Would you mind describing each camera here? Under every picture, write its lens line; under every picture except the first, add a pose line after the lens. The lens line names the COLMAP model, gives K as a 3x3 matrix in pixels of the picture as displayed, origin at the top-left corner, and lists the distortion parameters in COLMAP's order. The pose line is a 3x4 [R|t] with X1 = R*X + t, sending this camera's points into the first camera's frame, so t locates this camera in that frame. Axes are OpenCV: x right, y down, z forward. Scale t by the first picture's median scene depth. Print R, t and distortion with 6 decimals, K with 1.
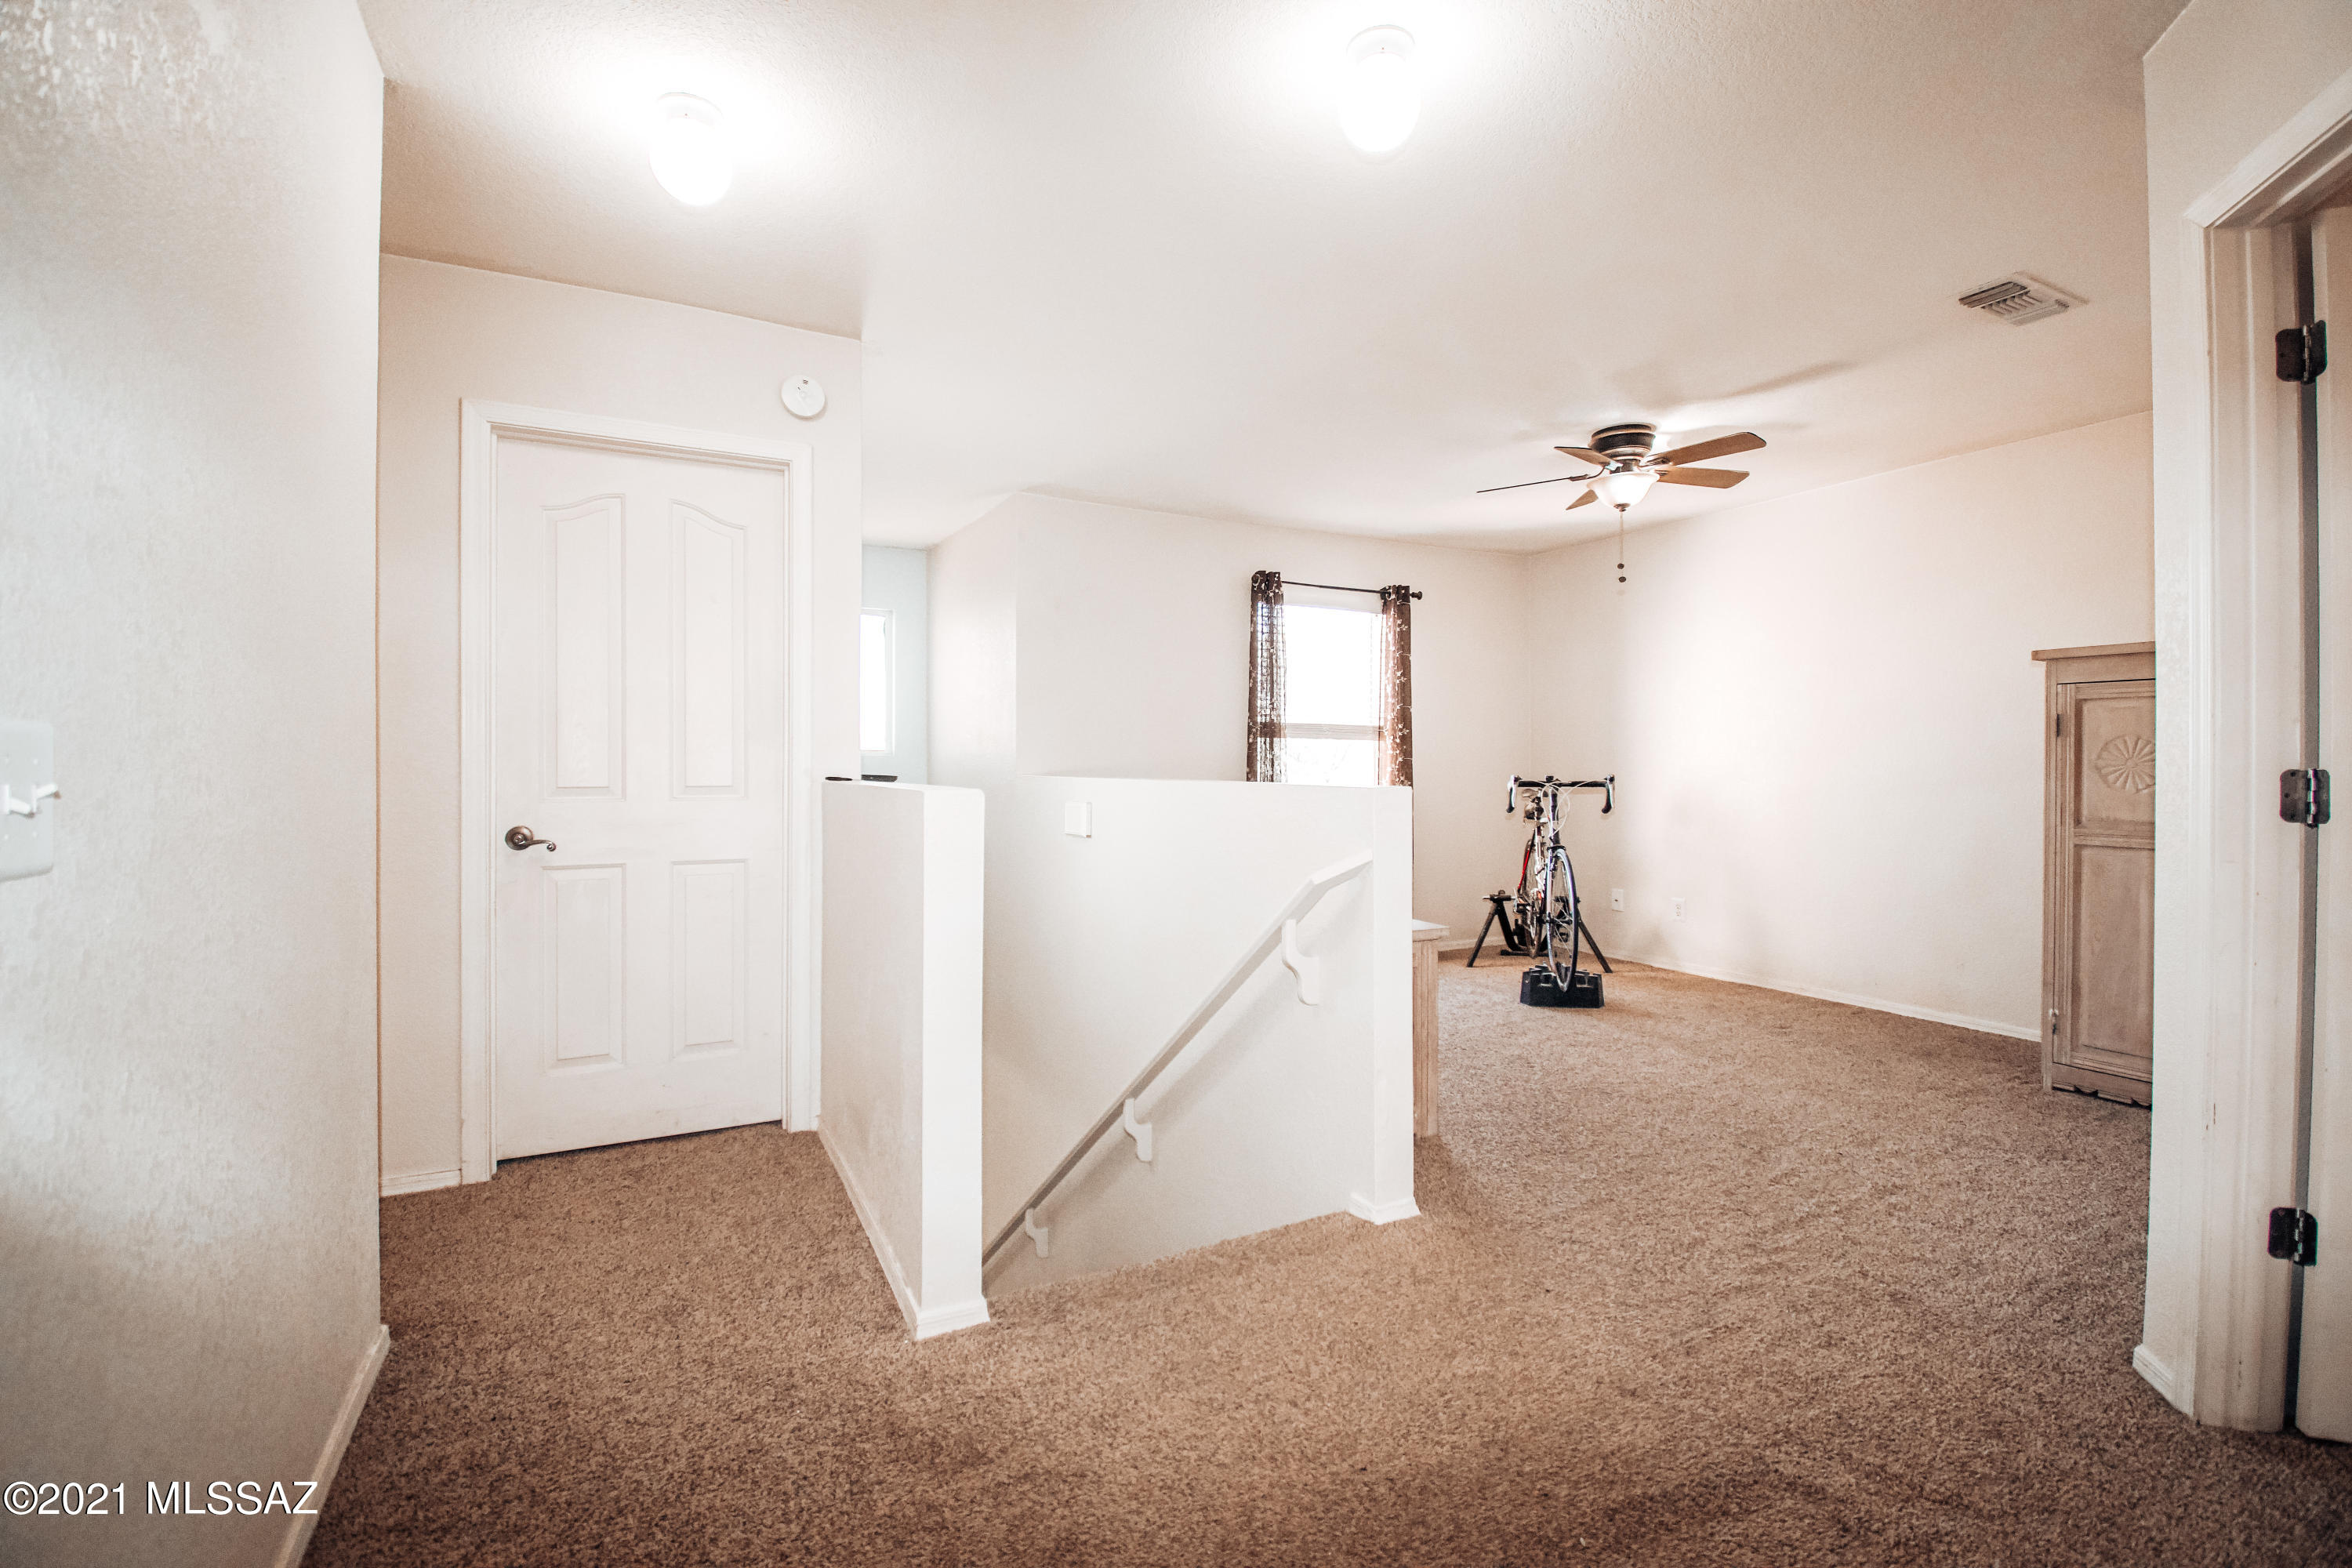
lens RADIAL K [[1036.5, 0, 1164.6], [0, 1036.5, 773.2], [0, 0, 1]] dist [-0.003064, -0.009070]
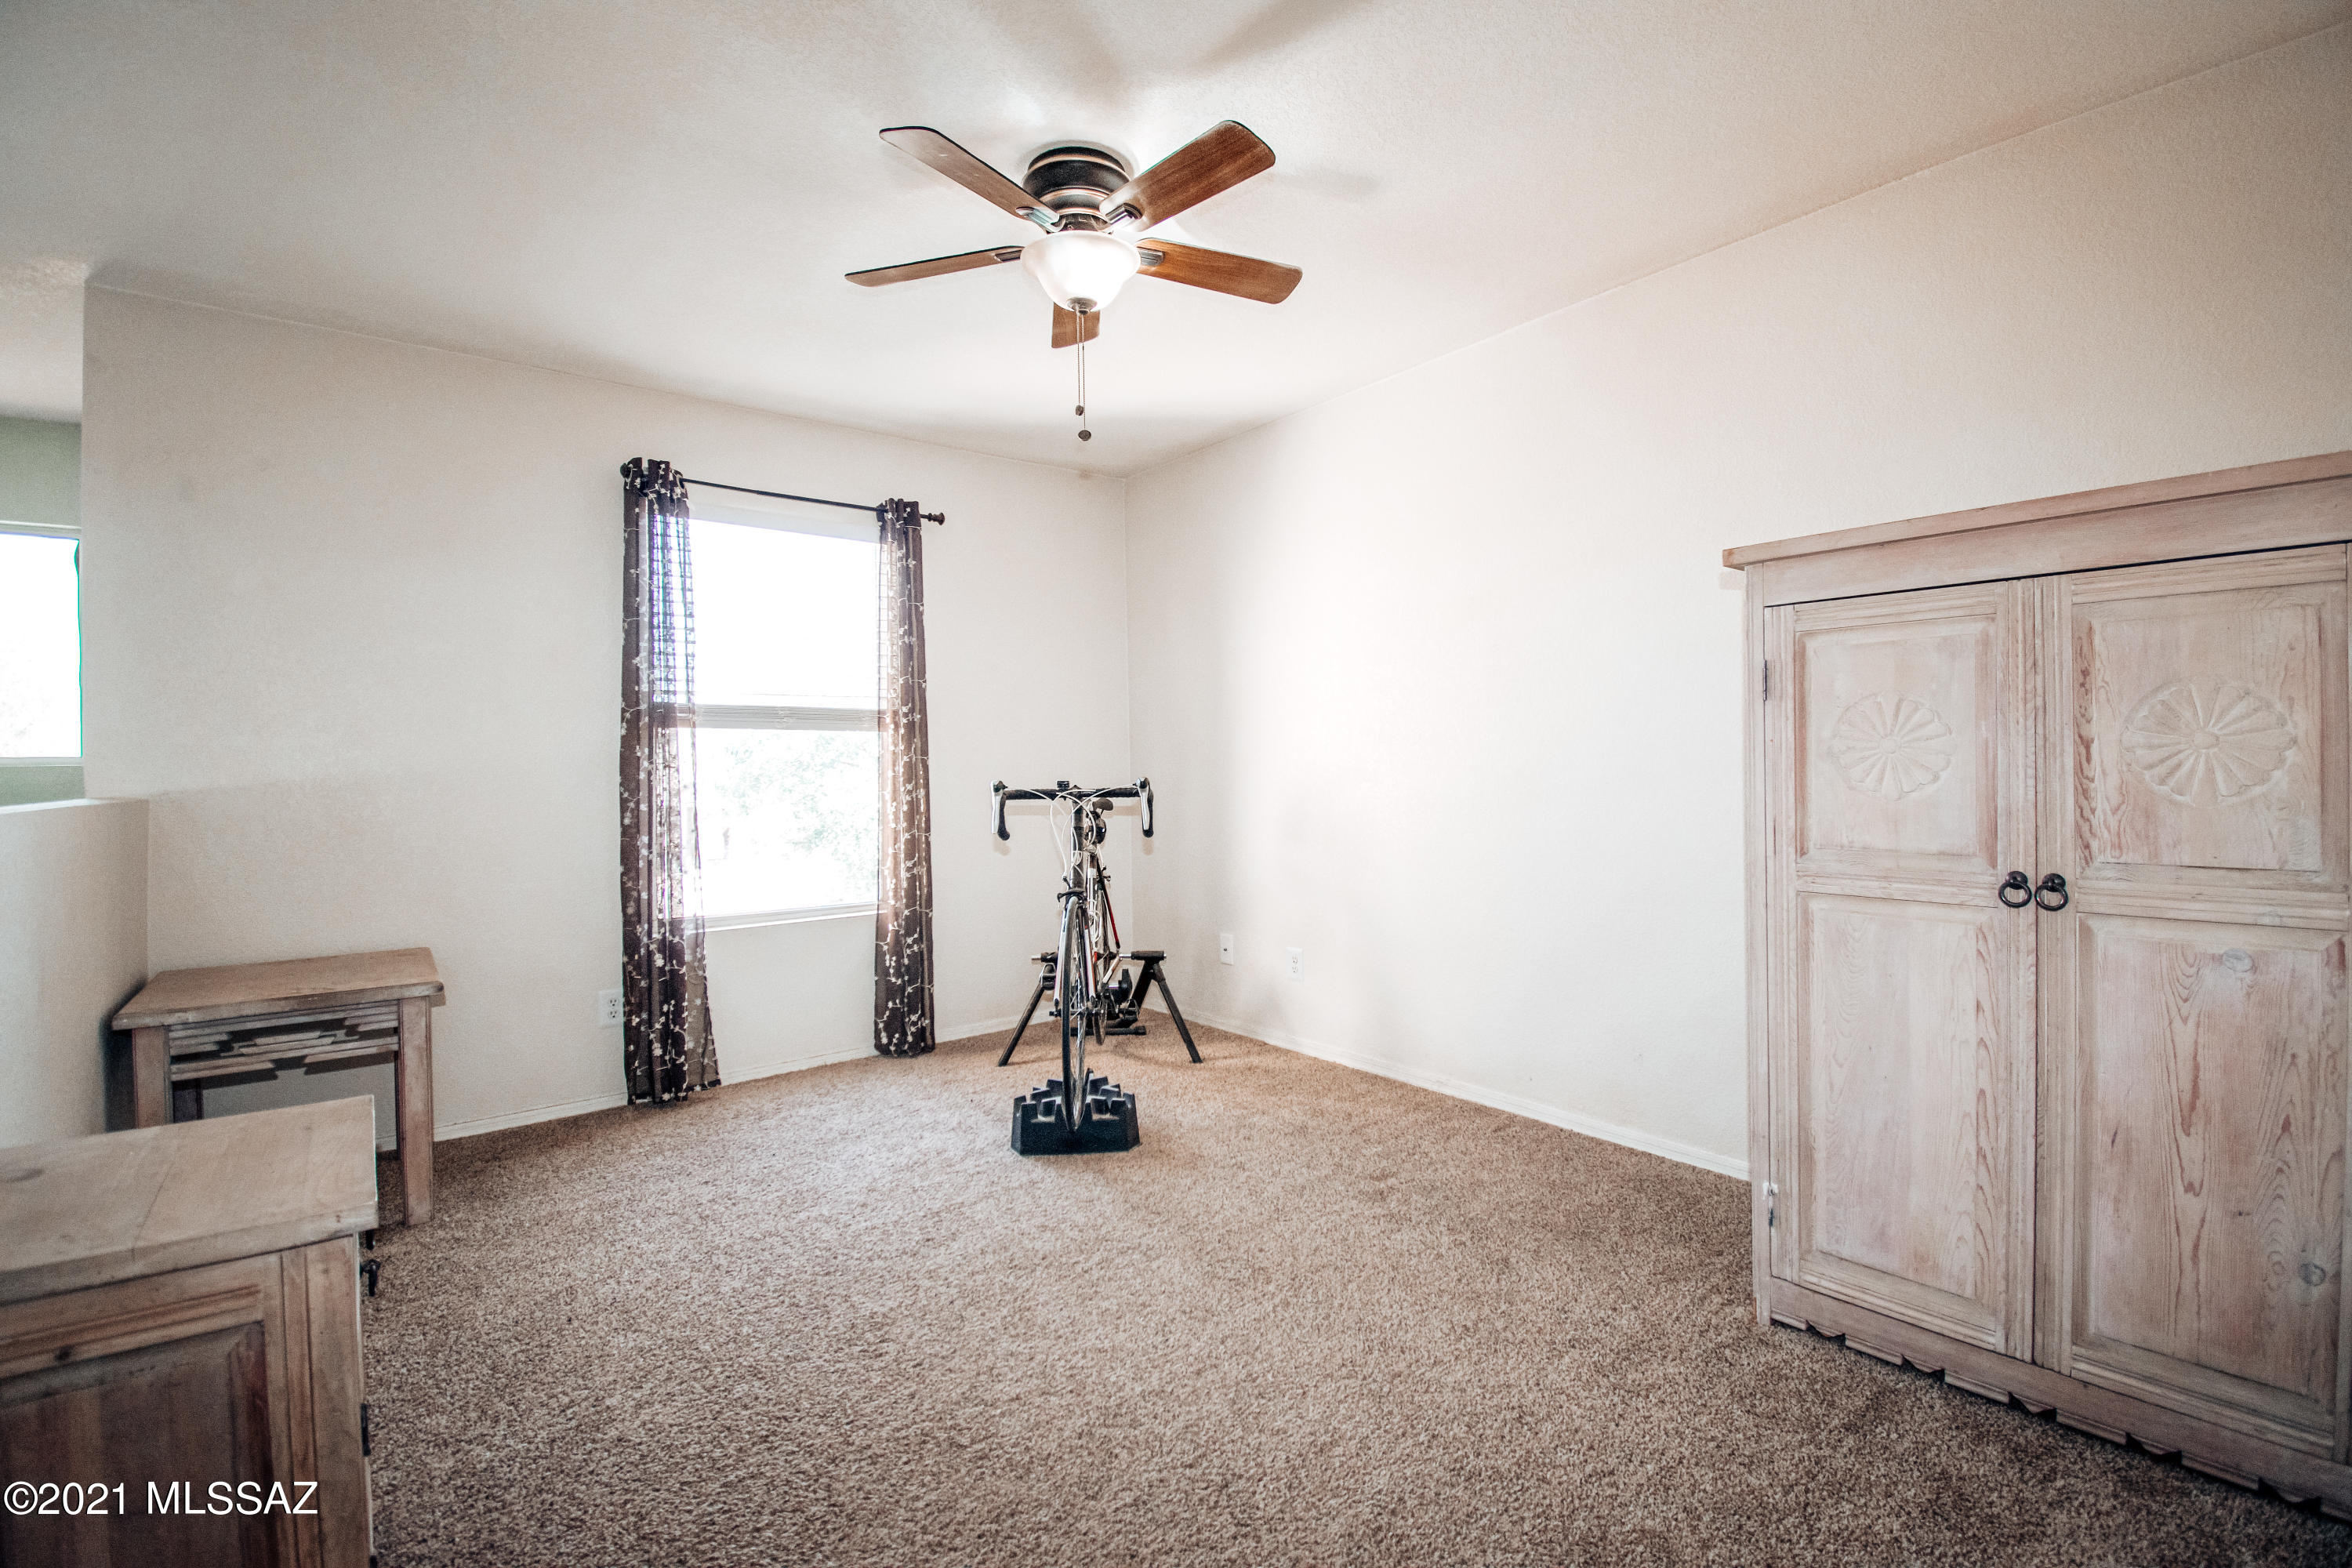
lens RADIAL K [[1036.5, 0, 1168.3], [0, 1036.5, 767.4], [0, 0, 1]] dist [-0.003064, -0.009070]
pose [[0.979989, -0.018146, 0.198223, 0.317822], [0.019231, 0.999809, -0.003549, -0.001783], [-0.198121, 0.007290, 0.980151, 0.373315]]
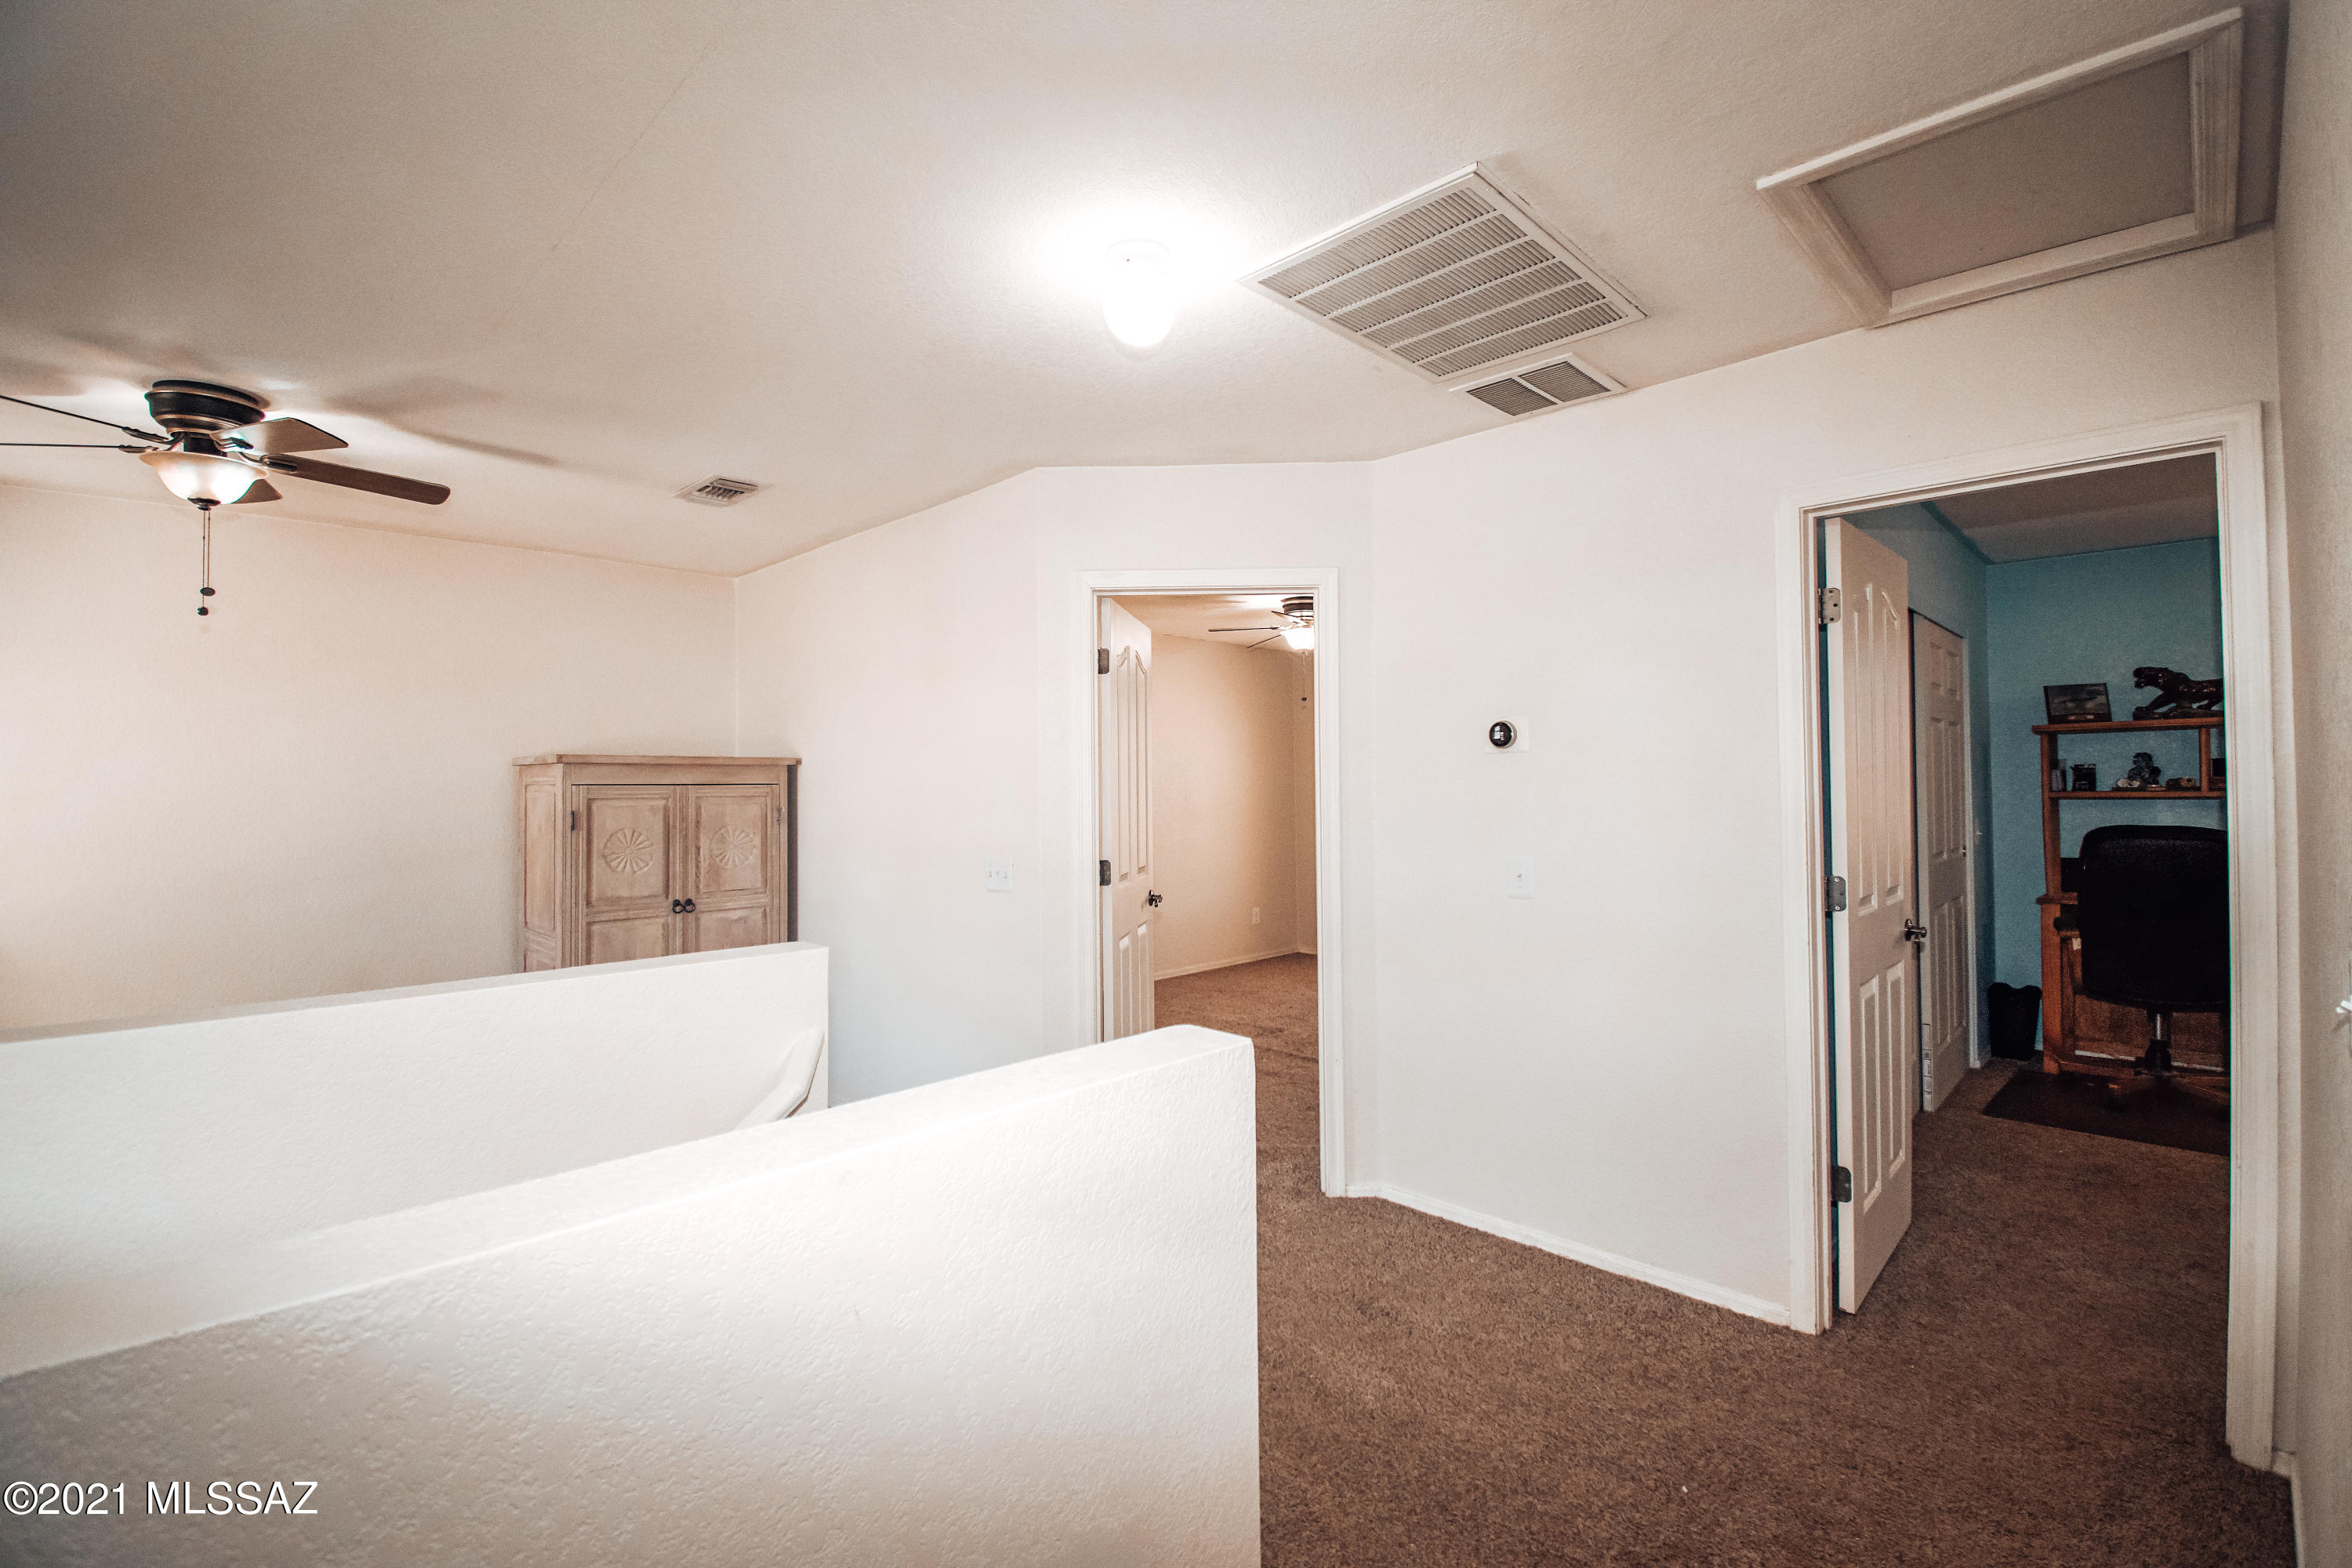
lens RADIAL K [[1036.5, 0, 1175.8], [0, 1036.5, 777.4], [0, 0, 1]] dist [-0.003064, -0.009070]
pose [[-0.316805, 0.007894, 0.948458, -0.321978], [0.018754, 0.999822, -0.002057, -0.058249], [-0.948305, 0.017136, -0.316897, 0.532435]]
